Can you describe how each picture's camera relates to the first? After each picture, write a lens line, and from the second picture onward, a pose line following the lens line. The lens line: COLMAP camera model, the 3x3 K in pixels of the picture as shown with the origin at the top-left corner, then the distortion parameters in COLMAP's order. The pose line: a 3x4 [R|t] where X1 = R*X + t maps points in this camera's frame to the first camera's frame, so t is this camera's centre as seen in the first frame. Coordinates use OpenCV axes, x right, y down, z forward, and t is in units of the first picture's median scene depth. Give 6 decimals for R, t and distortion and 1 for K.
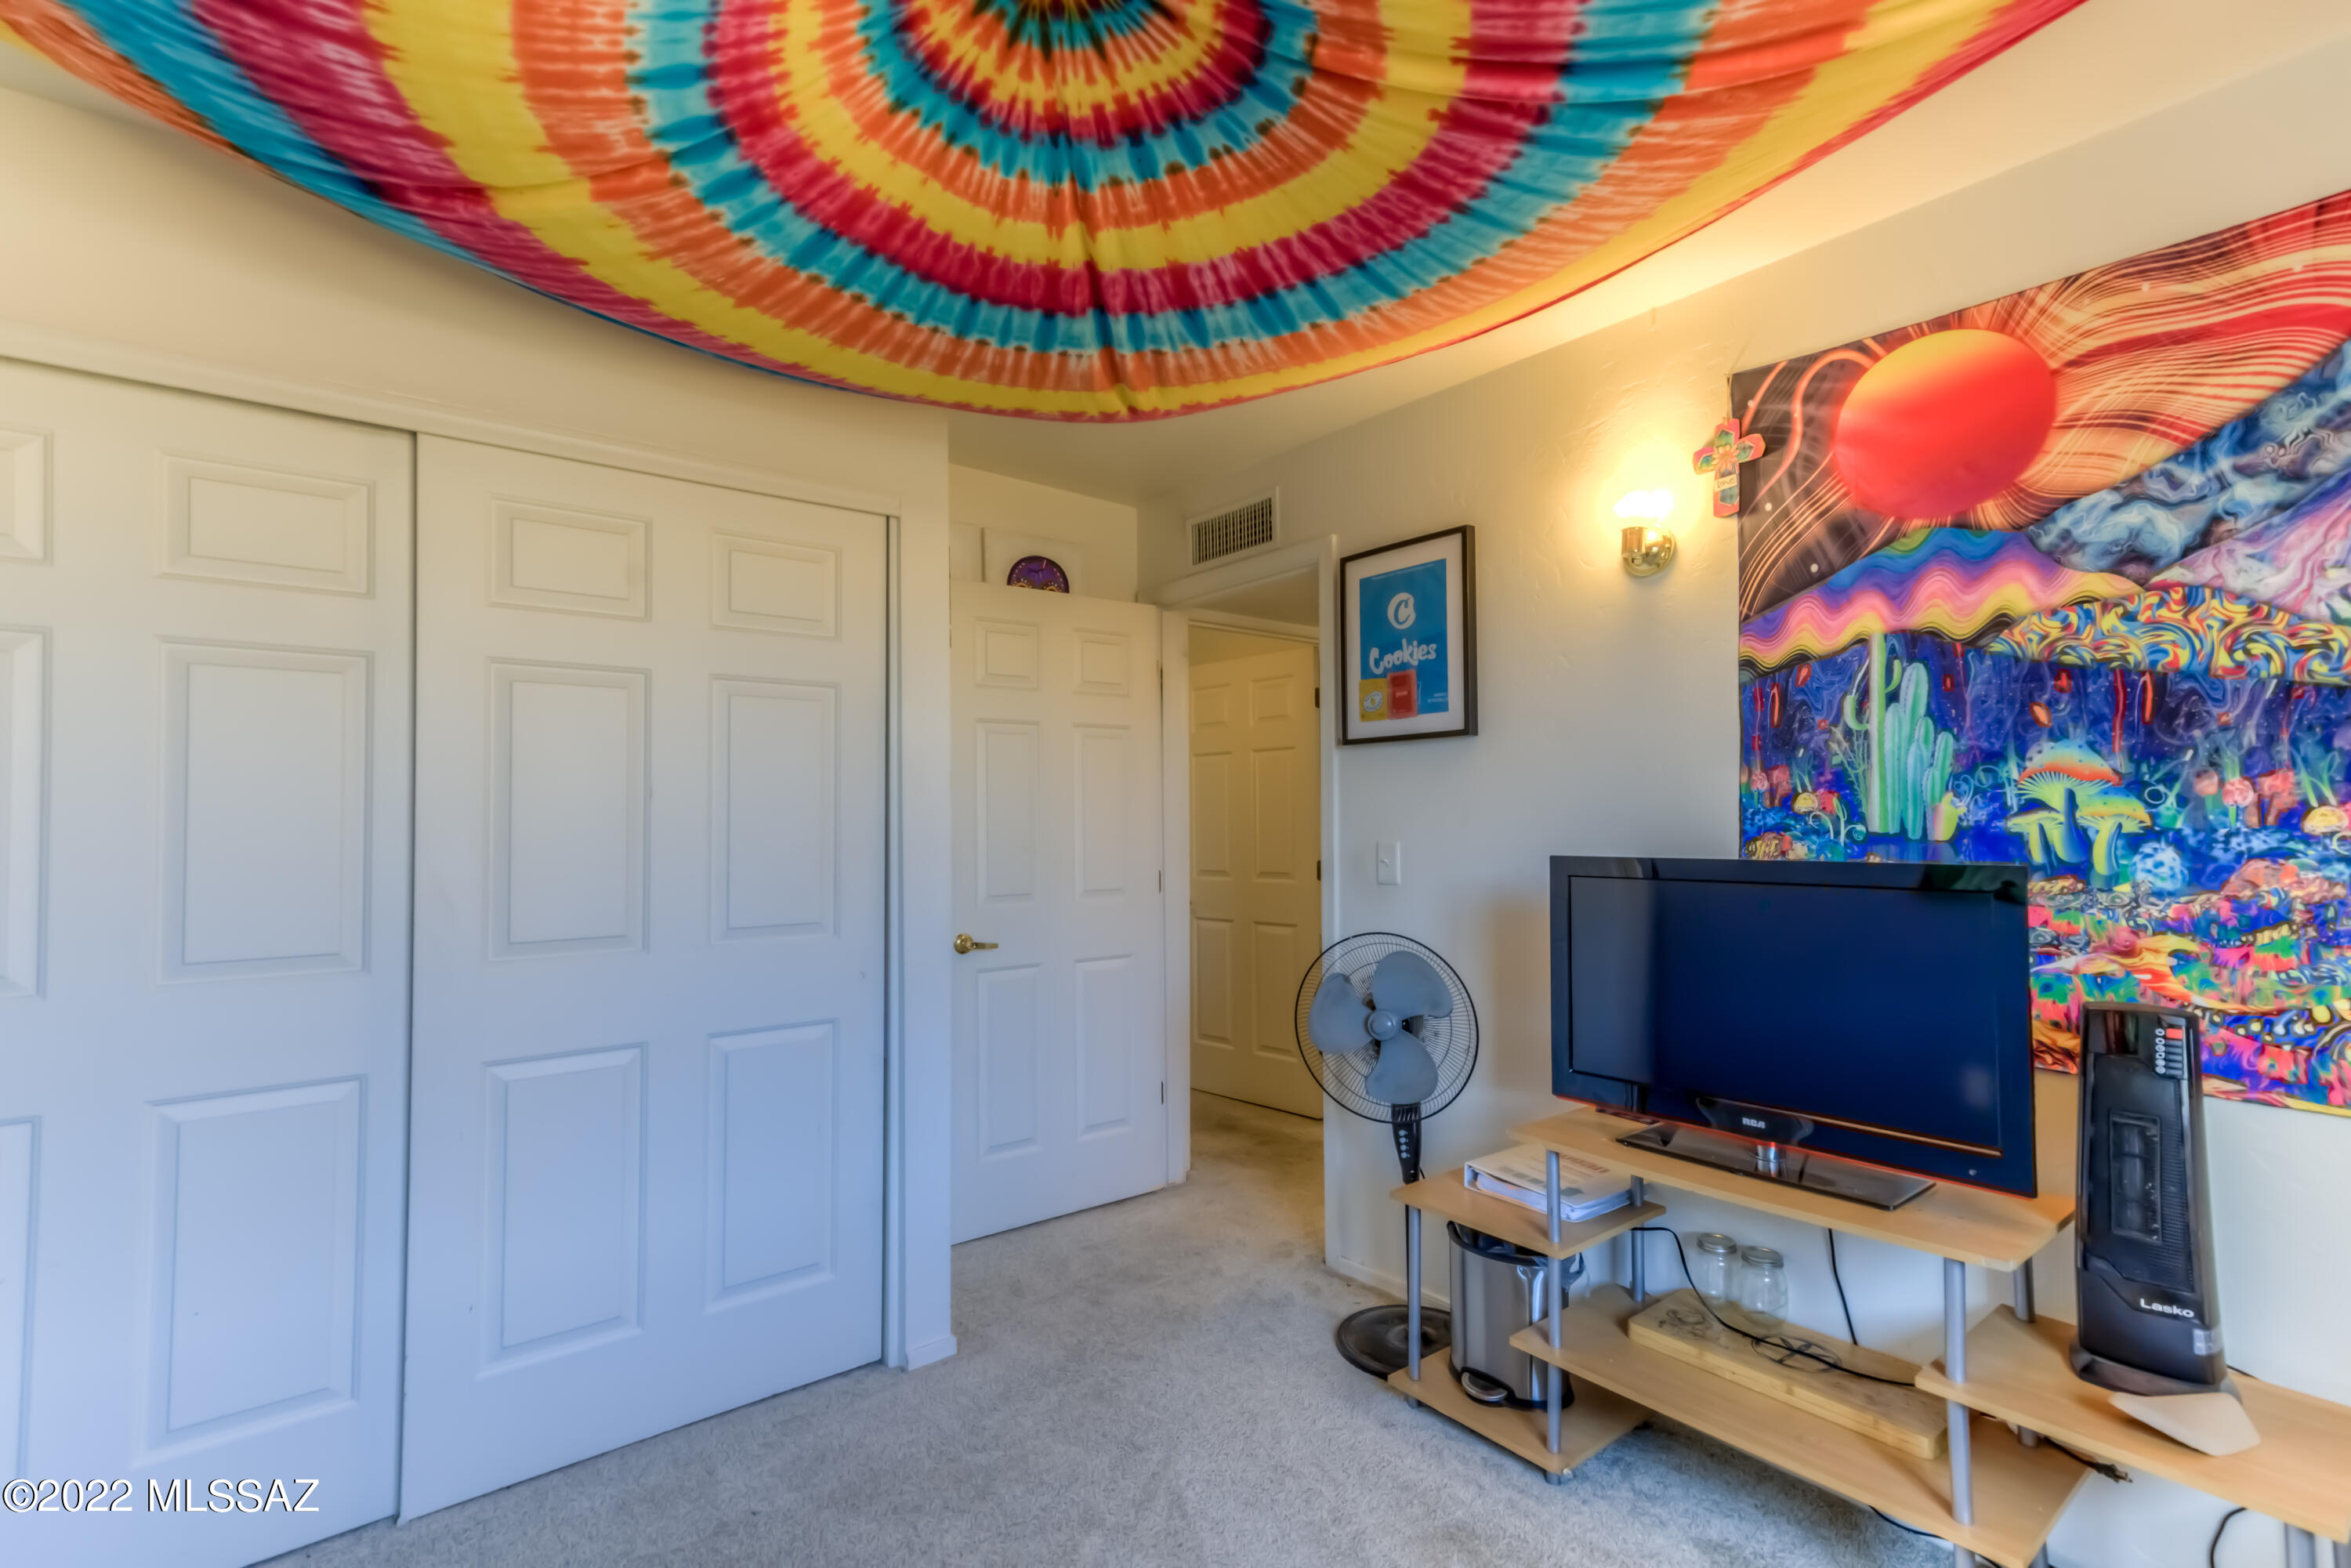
lens RADIAL K [[1037.6, 0, 1165.8], [0, 1037.6, 797.1], [0, 0, 1]] dist [0.021788, -0.000441]
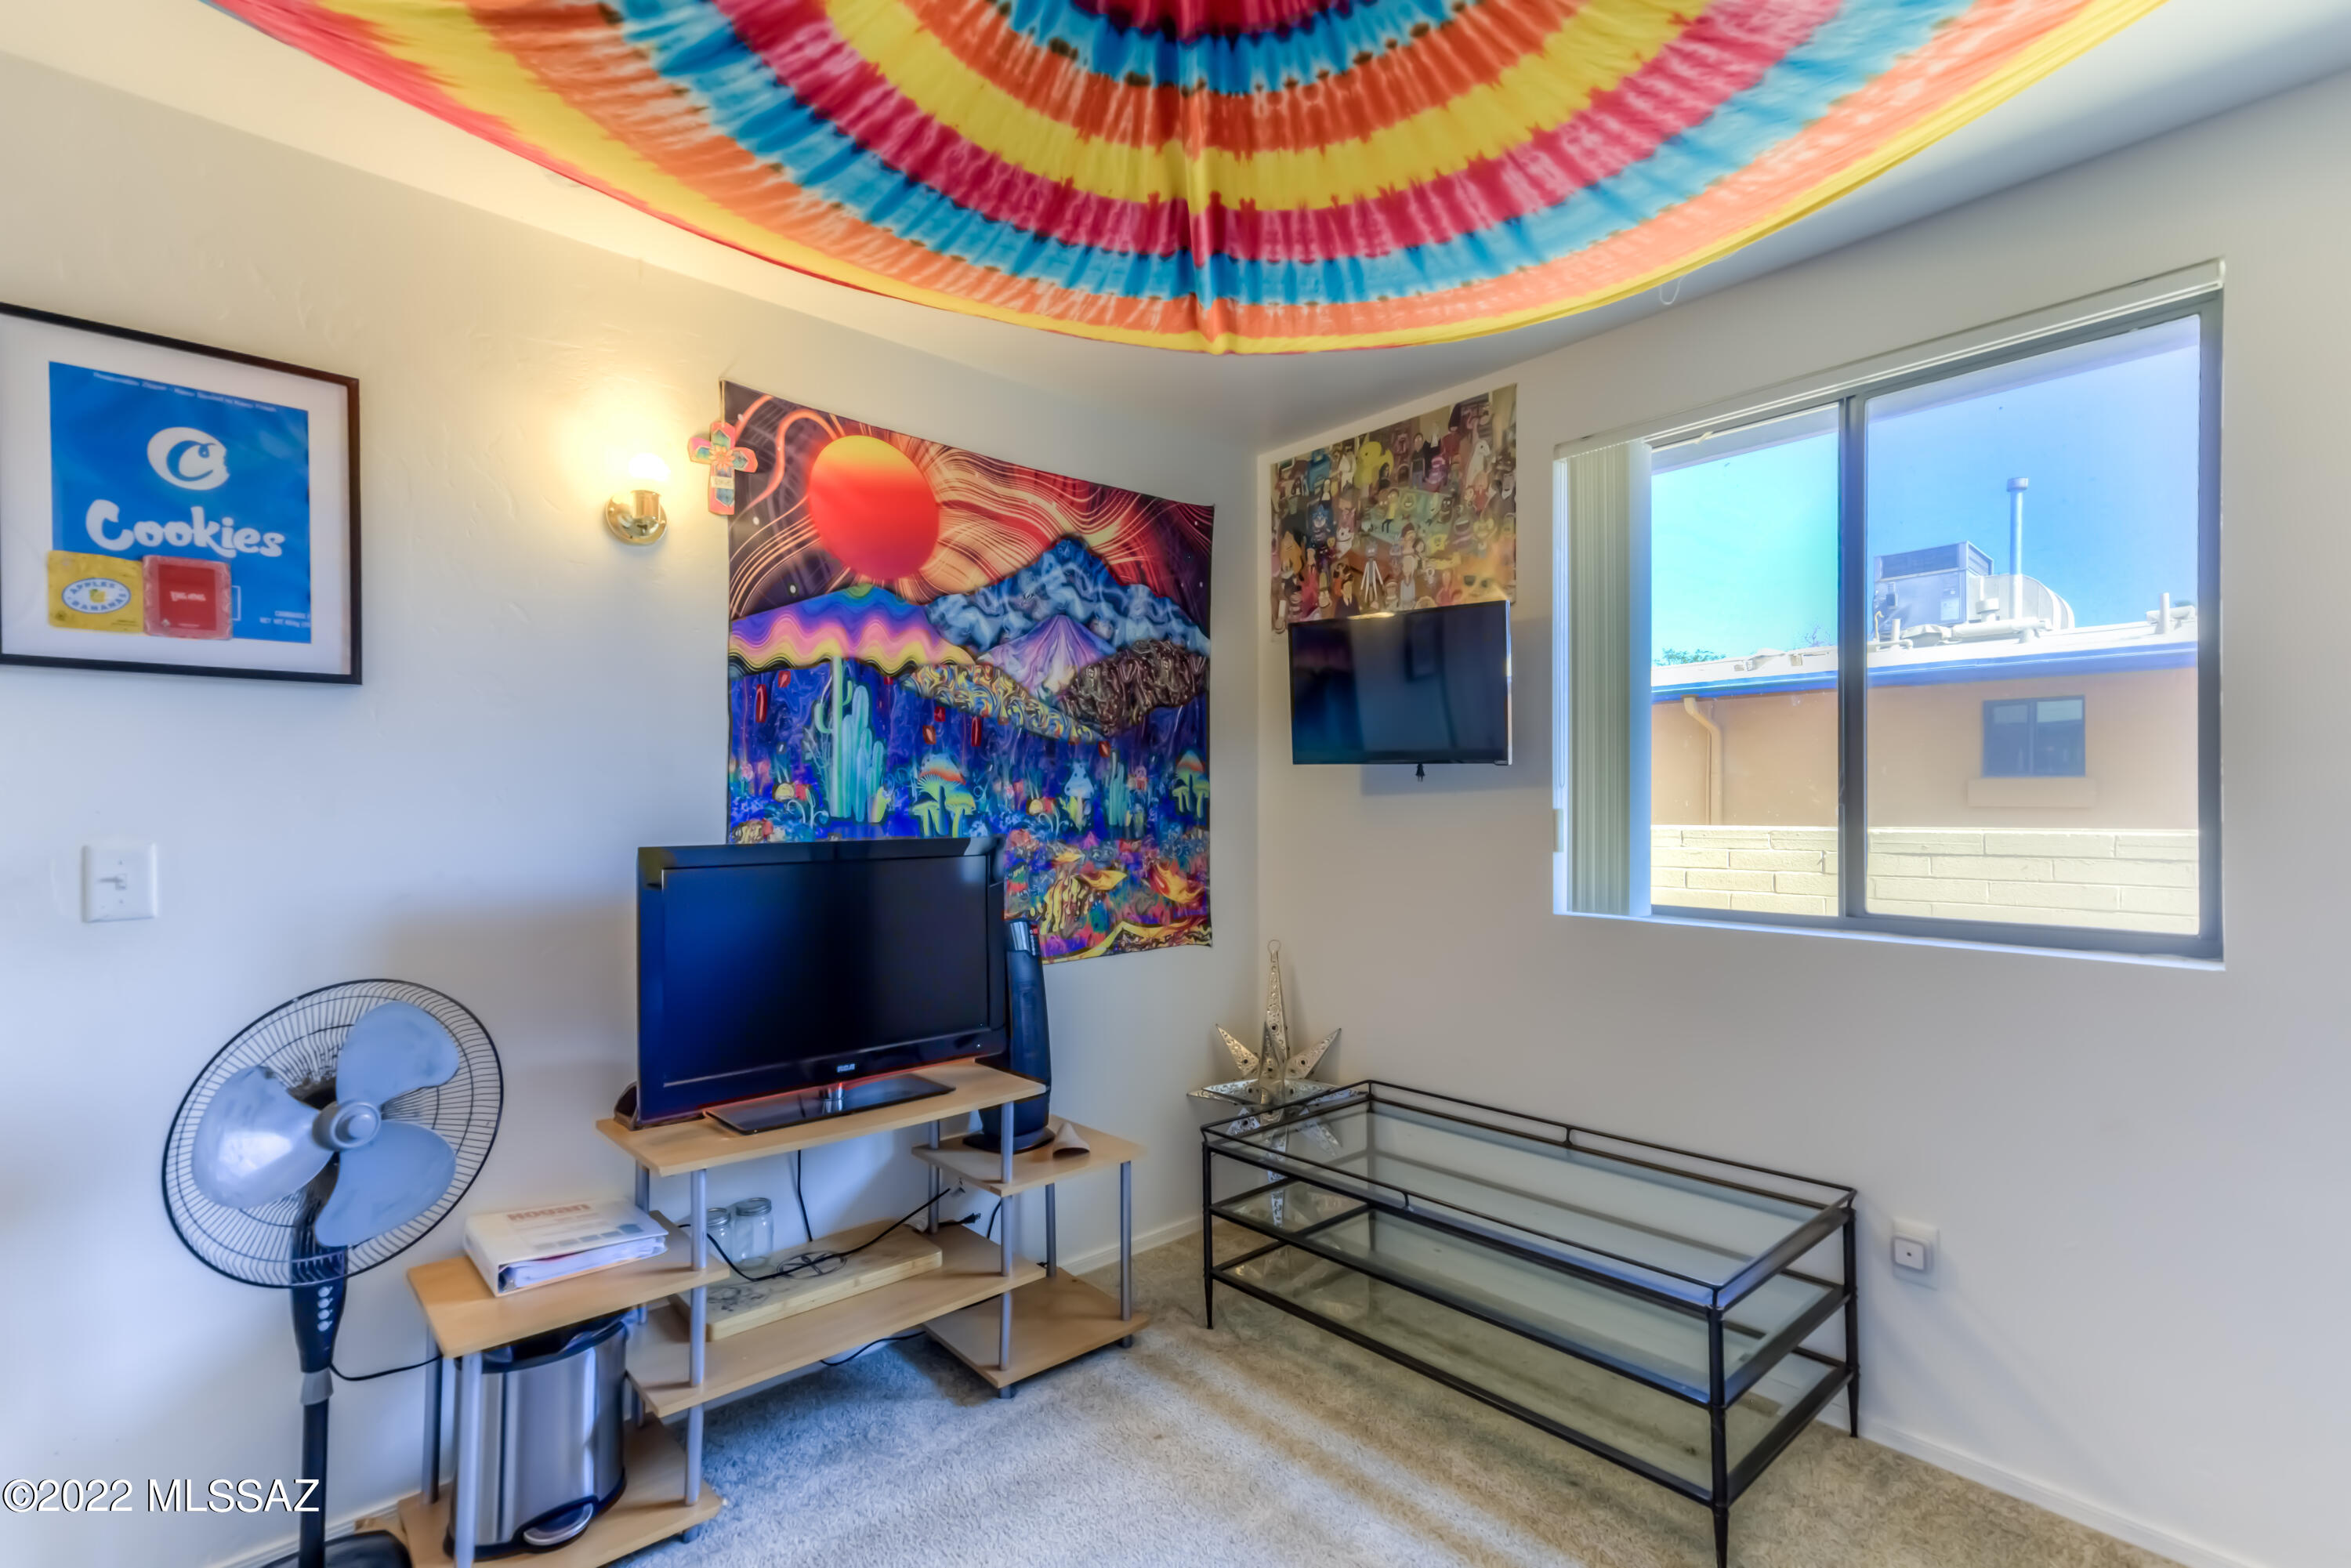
lens RADIAL K [[1053.3, 0, 1176.1], [0, 1053.3, 803.9], [0, 0, 1]] dist [0.022439, 0.000381]
pose [[-0.036563, 0.006651, 0.999309, -0.630160], [-0.018062, 0.999810, -0.007315, 0.021544], [-0.999168, -0.018317, -0.036436, 0.691789]]
